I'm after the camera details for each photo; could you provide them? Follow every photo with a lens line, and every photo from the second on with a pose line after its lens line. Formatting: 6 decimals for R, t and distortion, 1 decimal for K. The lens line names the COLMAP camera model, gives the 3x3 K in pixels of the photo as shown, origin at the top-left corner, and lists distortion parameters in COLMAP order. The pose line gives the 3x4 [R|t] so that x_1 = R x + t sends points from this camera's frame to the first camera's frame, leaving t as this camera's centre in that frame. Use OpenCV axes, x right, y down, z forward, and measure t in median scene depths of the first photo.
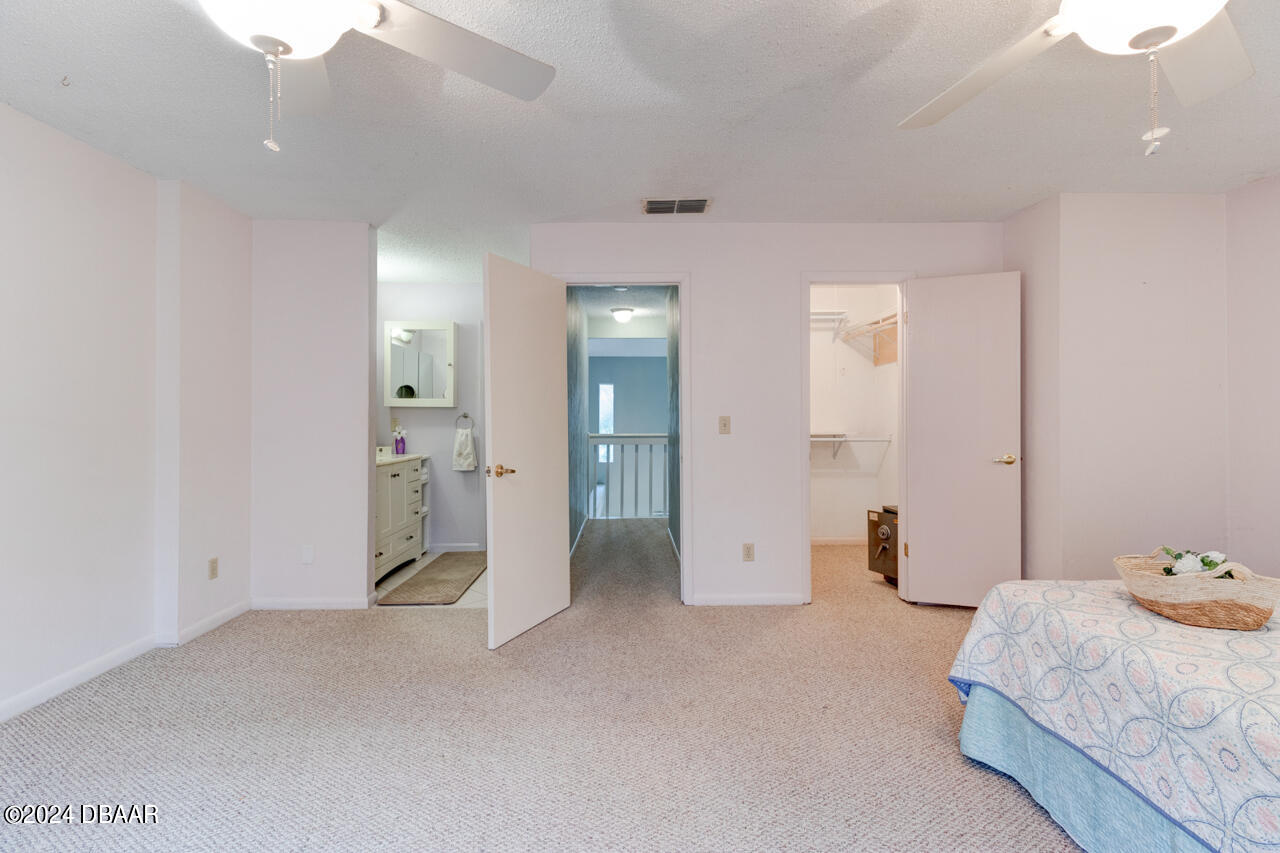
lens RADIAL K [[600.1, 0, 640.0], [0, 600.1, 426.5], [0, 0, 1]] dist [-0.000106, -0.000004]
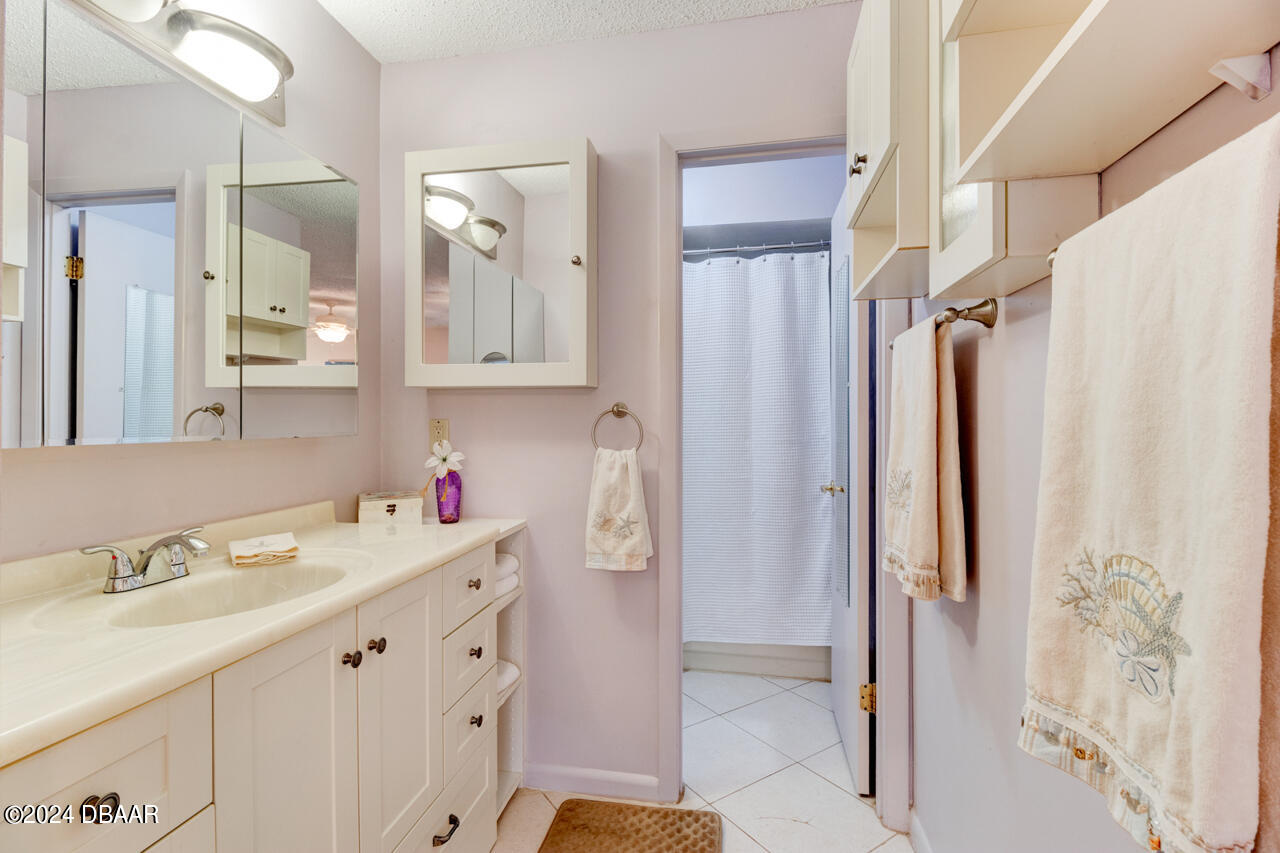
lens RADIAL K [[600.1, 0, 640.0], [0, 600.1, 426.5], [0, 0, 1]] dist [-0.000106, -0.000004]
pose [[0.979973, -0.003213, -0.199105, -0.211589], [0.002243, 0.999985, -0.005096, -0.007032], [0.199118, 0.004547, 0.979965, 0.665236]]
